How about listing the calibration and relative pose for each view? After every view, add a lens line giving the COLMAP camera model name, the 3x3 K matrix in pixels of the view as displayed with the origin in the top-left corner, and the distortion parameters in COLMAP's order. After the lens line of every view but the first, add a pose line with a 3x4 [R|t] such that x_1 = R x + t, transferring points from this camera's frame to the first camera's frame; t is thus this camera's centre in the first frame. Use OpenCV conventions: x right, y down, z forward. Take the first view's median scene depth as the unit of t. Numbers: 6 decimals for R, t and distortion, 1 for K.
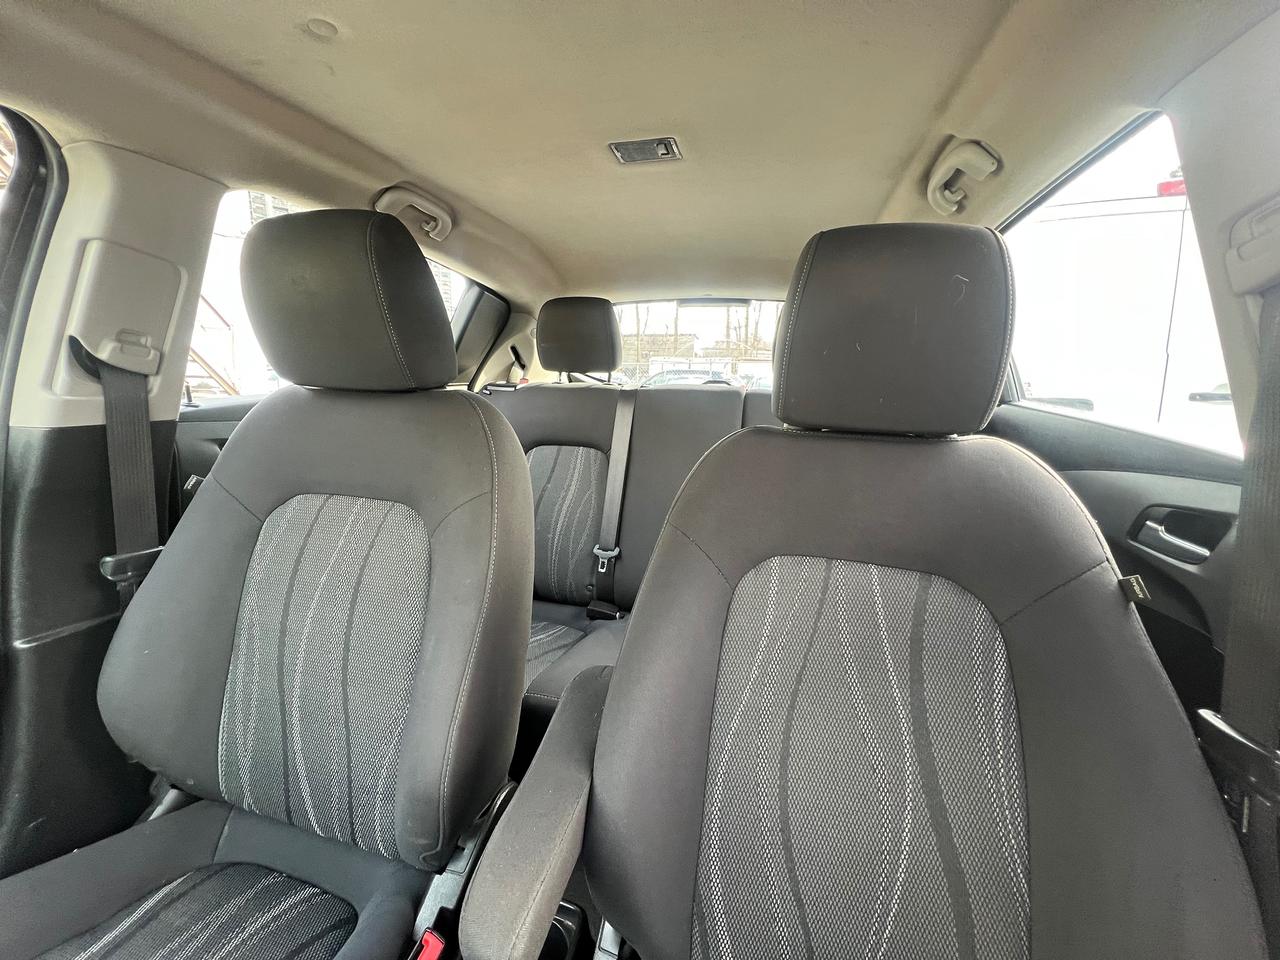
lens RADIAL K [[514.4, 0, 635.3], [0, 514.4, 475.8], [0, 0, 1]] dist [0.000789, -0.000105]
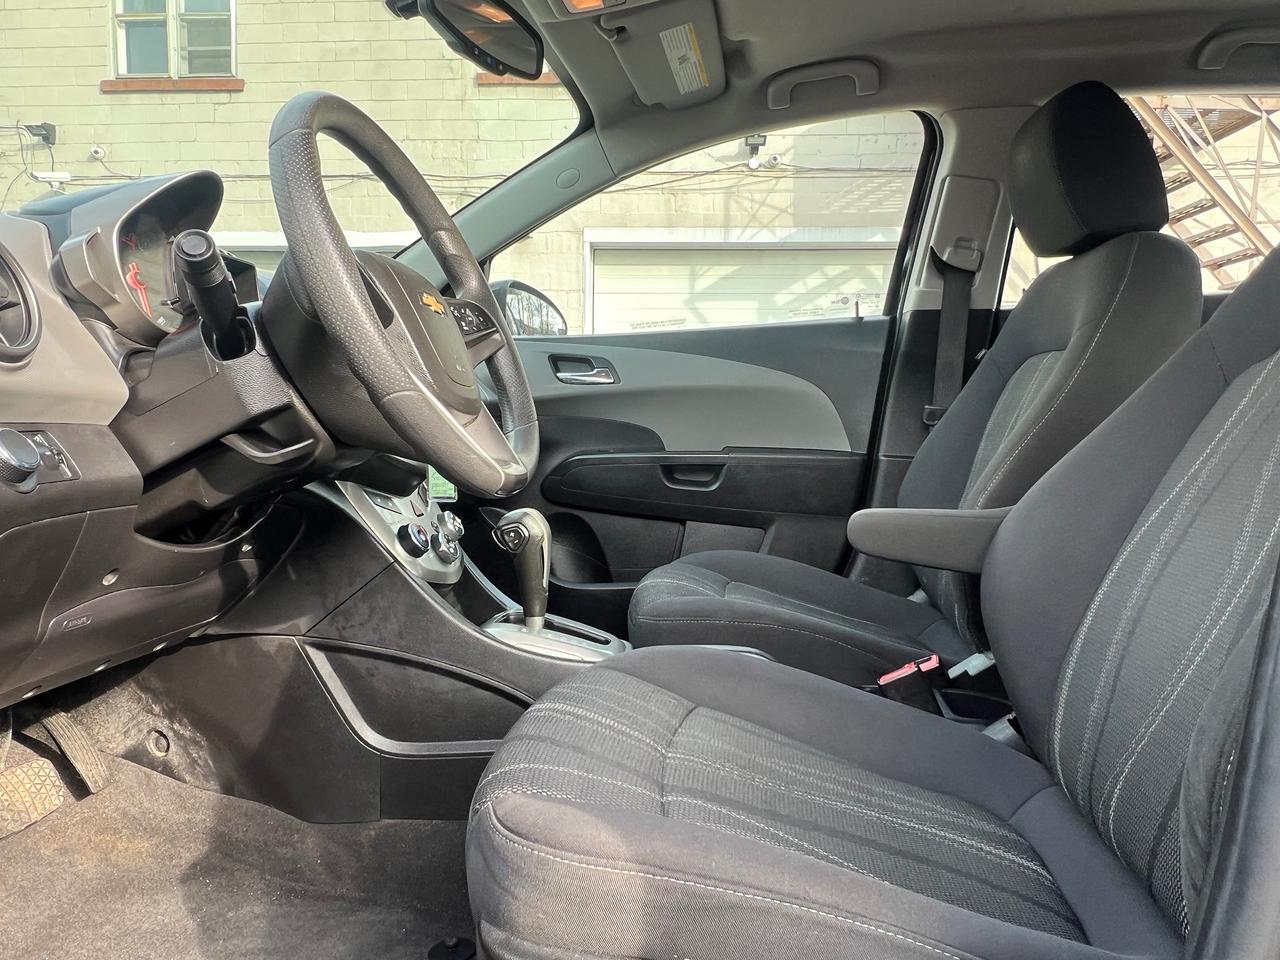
lens RADIAL K [[866.8, 0, 642.9], [0, 866.8, 484.8], [0, 0, 1]] dist [0.000656, -0.005678]
pose [[0.136568, 0.064050, -0.988558, 1.221841], [-0.180810, 0.982756, 0.038696, 0.428197], [0.973990, 0.173457, 0.145794, -0.044784]]
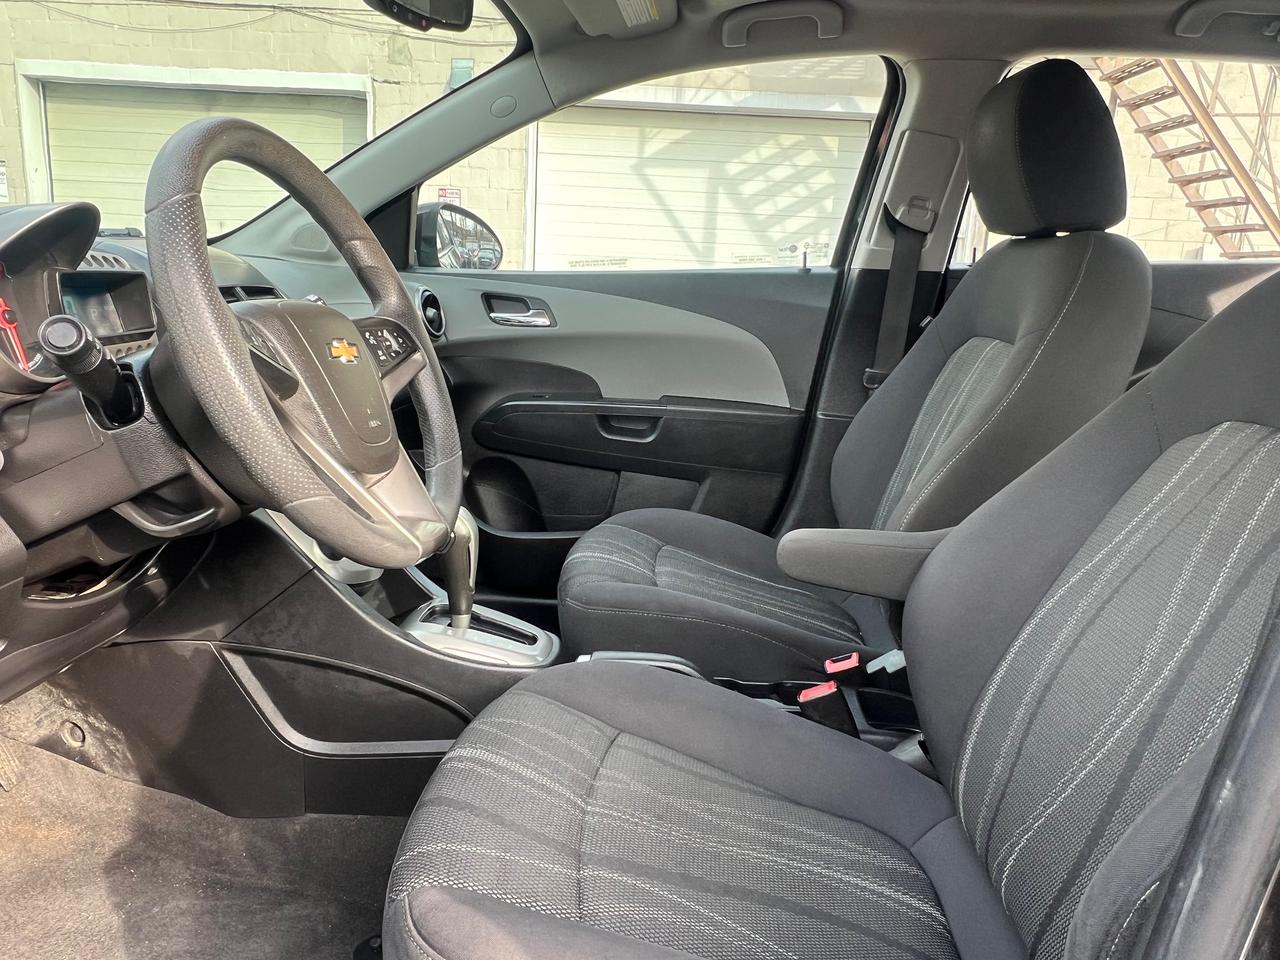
lens RADIAL K [[866.8, 0, 638.0], [0, 866.8, 482.3], [0, 0, 1]] dist [0.000656, -0.005678]
pose [[0.193752, 0.217589, -0.956617, 1.150208], [-0.216007, 0.960626, 0.174751, 0.183555], [0.956975, 0.172777, 0.233124, -0.065152]]
